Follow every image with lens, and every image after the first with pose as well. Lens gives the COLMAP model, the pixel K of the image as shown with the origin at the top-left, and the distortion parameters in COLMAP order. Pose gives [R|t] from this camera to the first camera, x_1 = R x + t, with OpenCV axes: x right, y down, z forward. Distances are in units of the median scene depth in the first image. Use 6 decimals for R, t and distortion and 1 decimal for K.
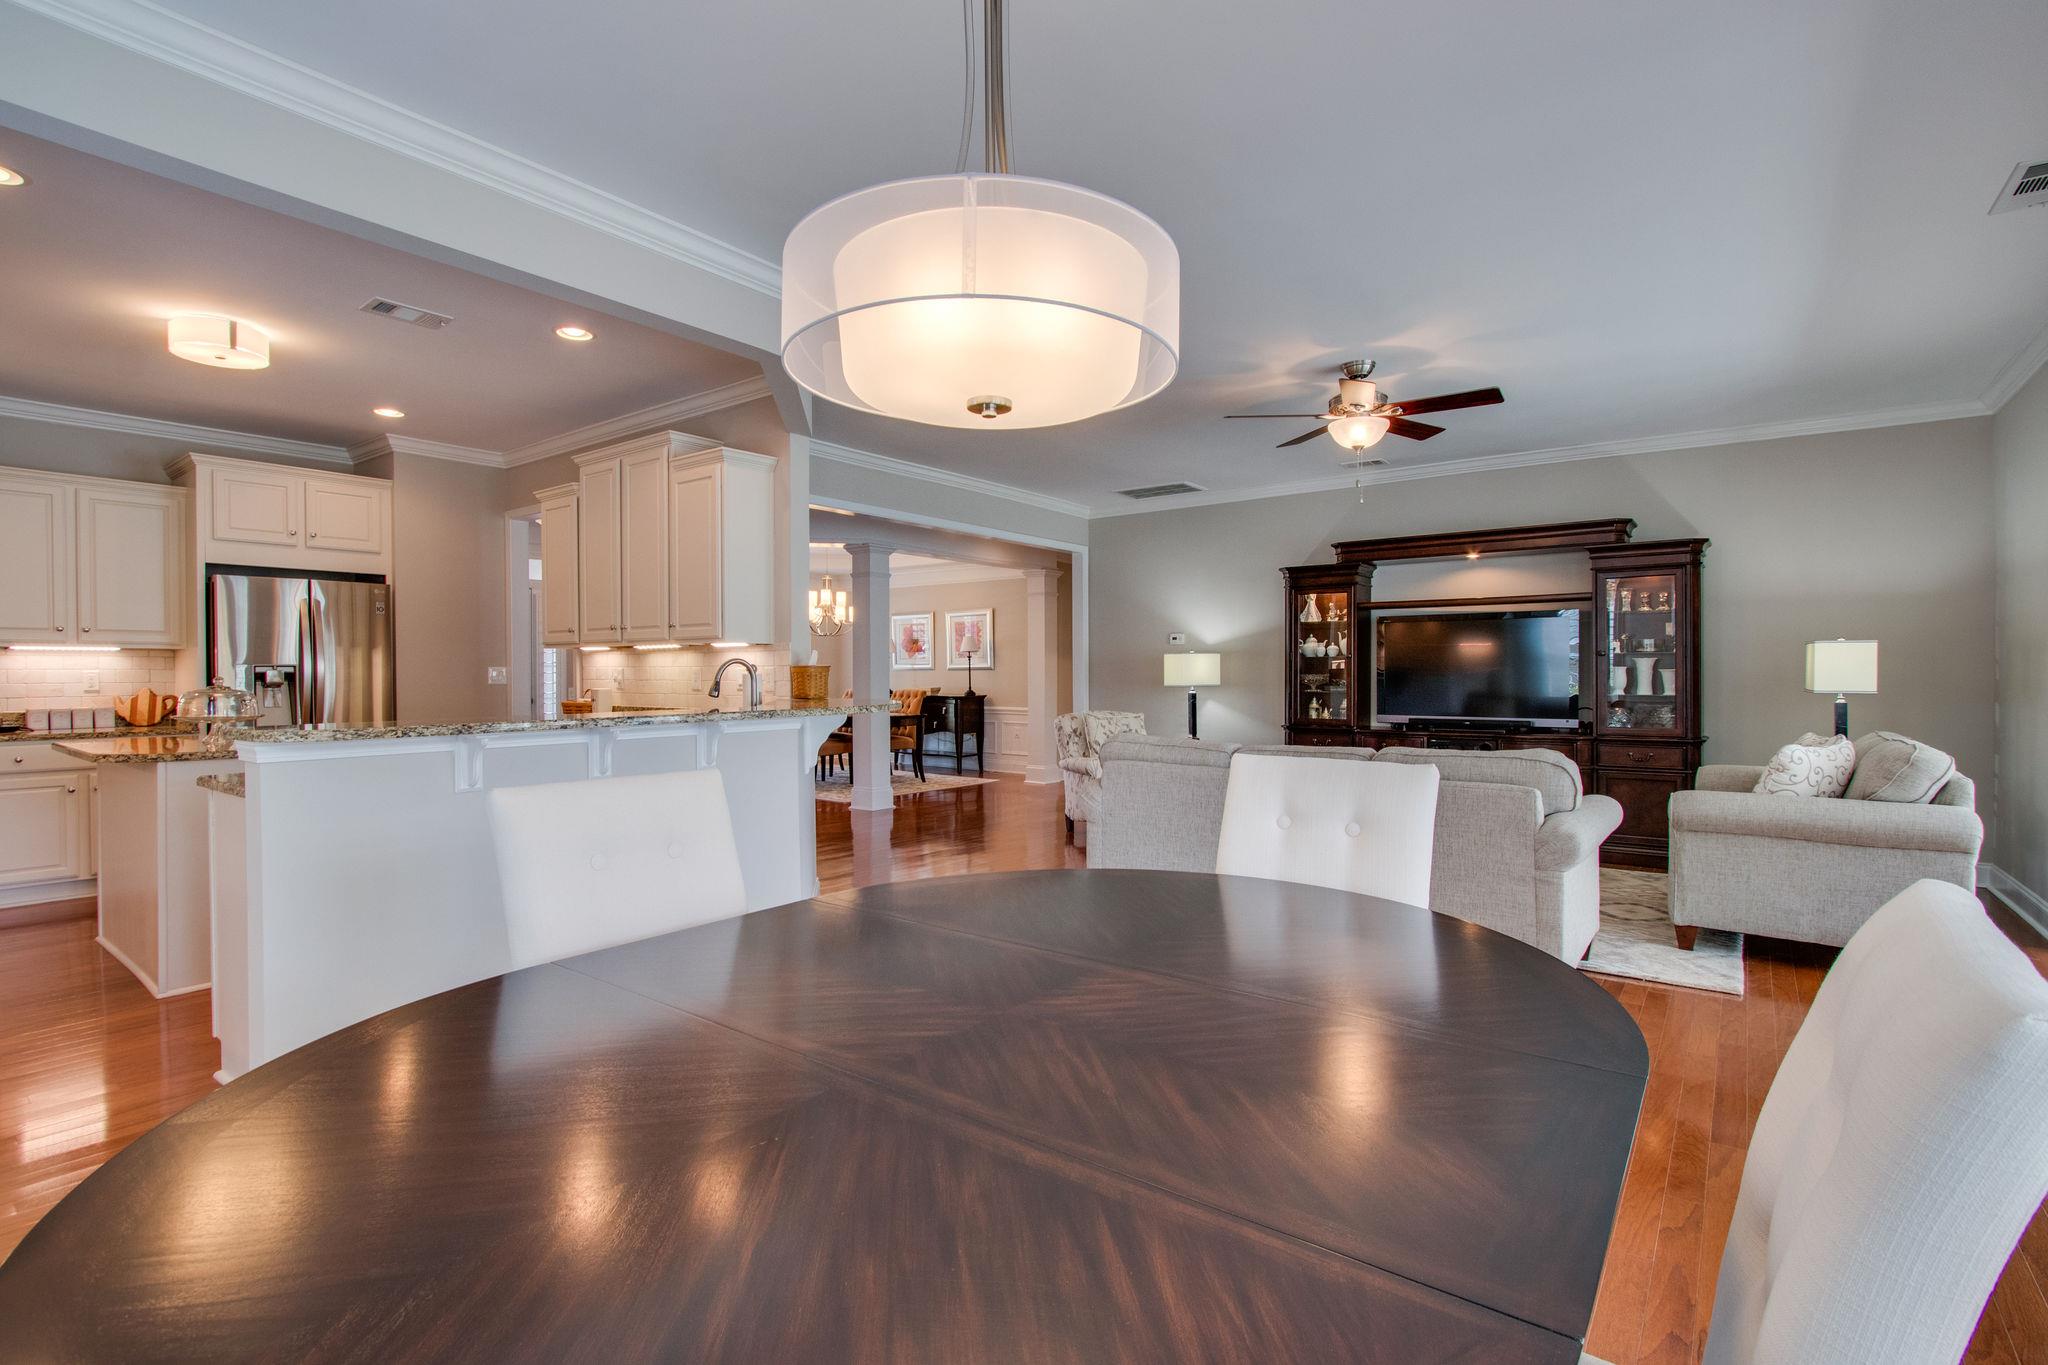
lens RADIAL K [[958.2, 0, 1010.0], [0, 958.2, 684.6], [0, 0, 1]] dist [-0.016978, 0.001294]
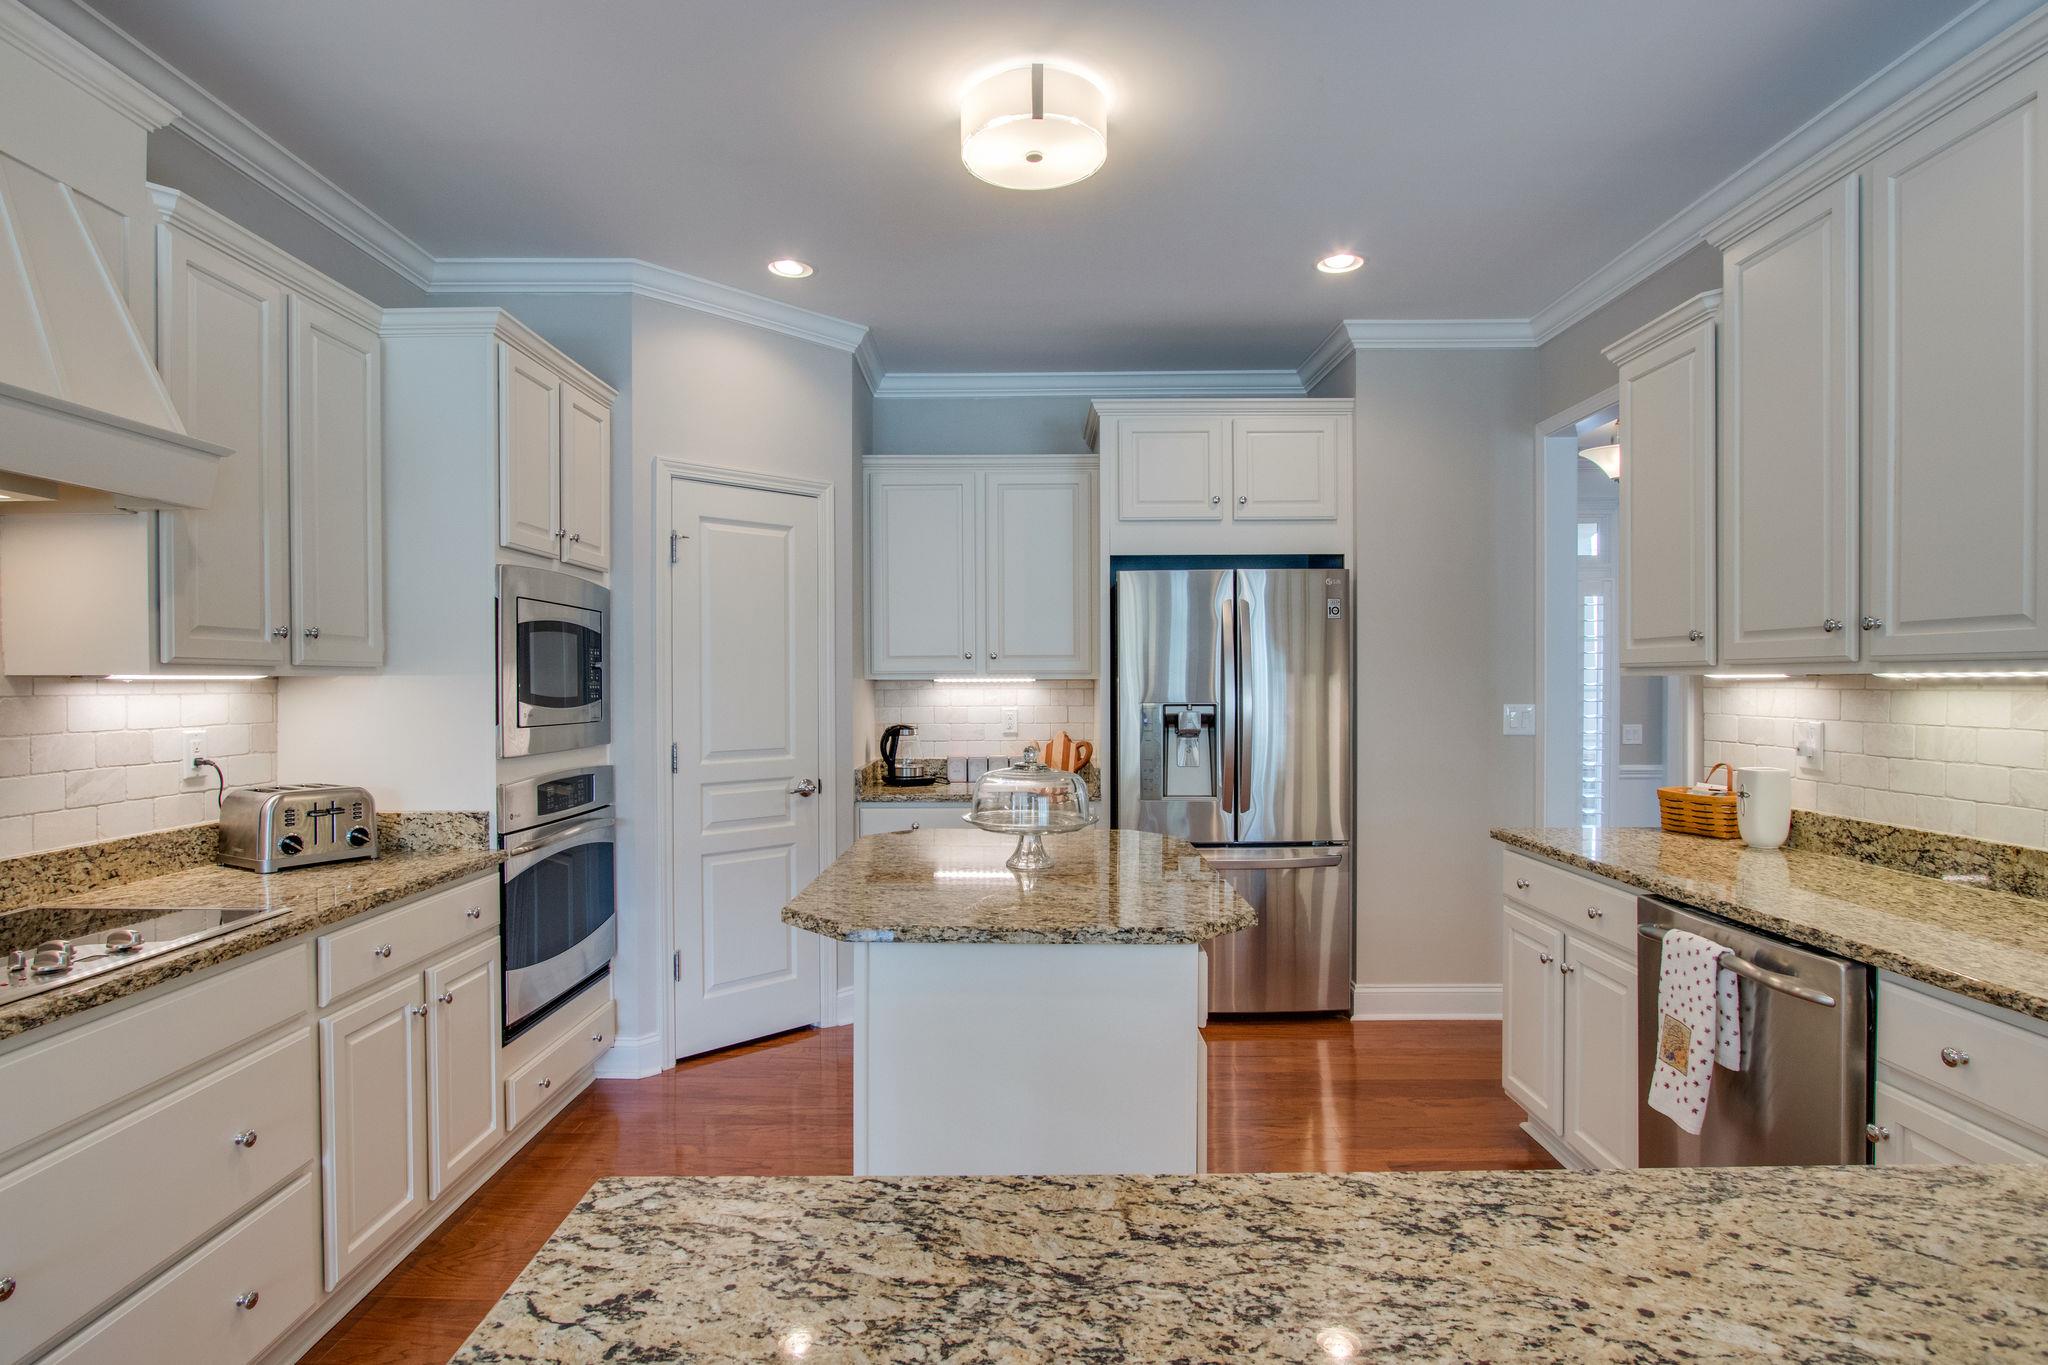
lens RADIAL K [[1067.5, 0, 1010.8], [0, 1067.5, 694.0], [0, 0, 1]] dist [-0.017406, 0.001506]
pose [[0.601449, 0.009813, -0.798851, -0.256078], [-0.006572, 0.999952, 0.007335, -0.031177], [0.798884, 0.000838, 0.601484, 0.450903]]
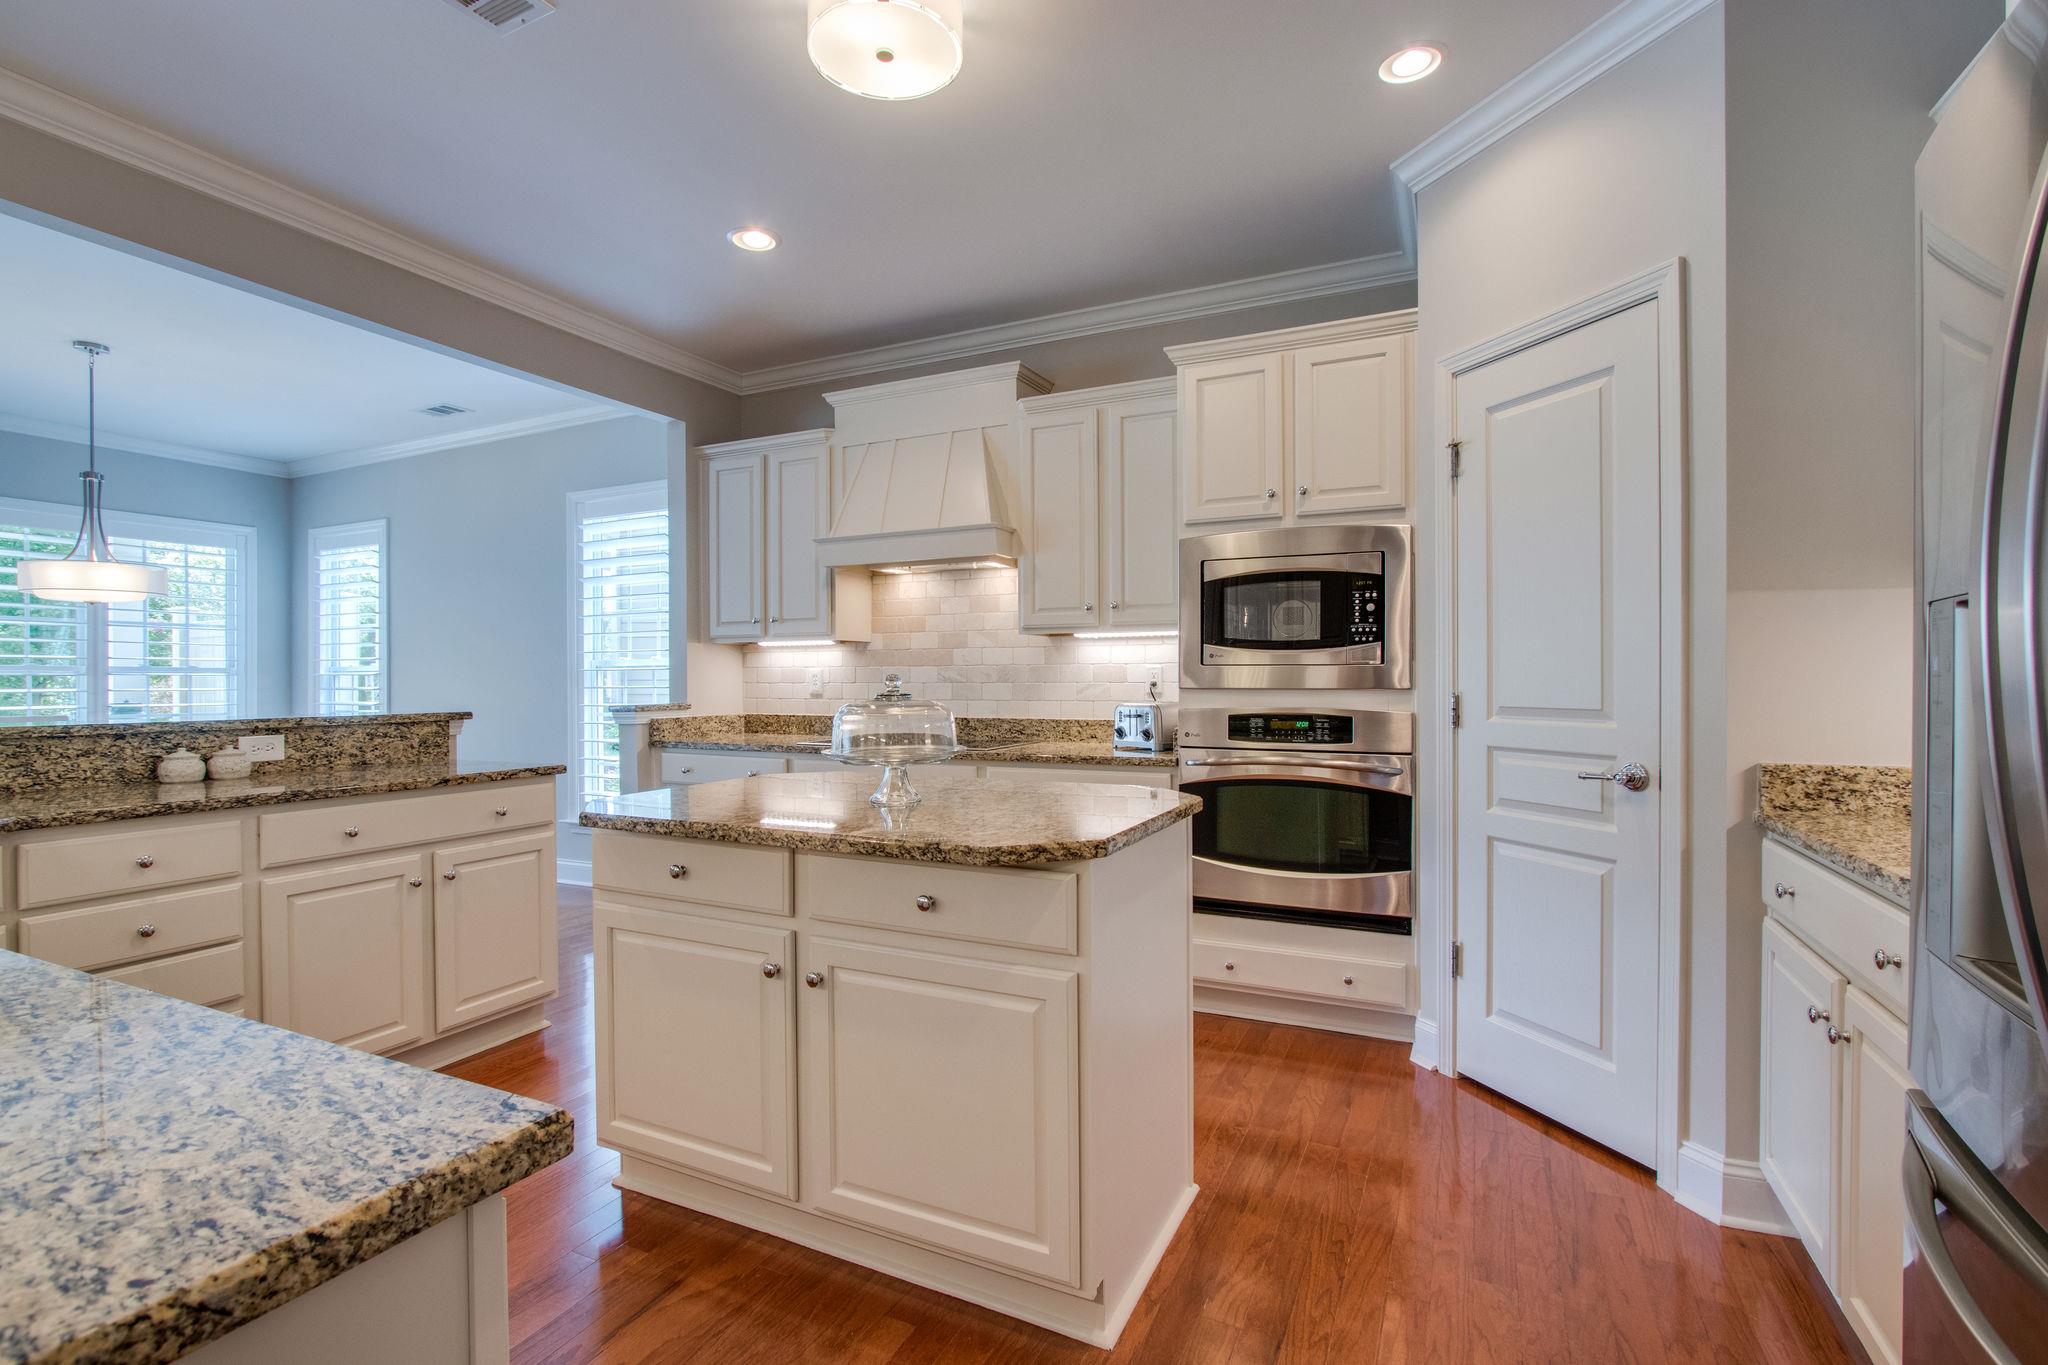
lens RADIAL K [[958.2, 0, 1010.0], [0, 958.2, 684.6], [0, 0, 1]] dist [-0.016978, 0.001294]
pose [[-0.979435, 0.007641, -0.201613, -0.575592], [0.004434, 0.999856, 0.016353, -0.008215], [0.201709, 0.015123, -0.979329, 1.106796]]
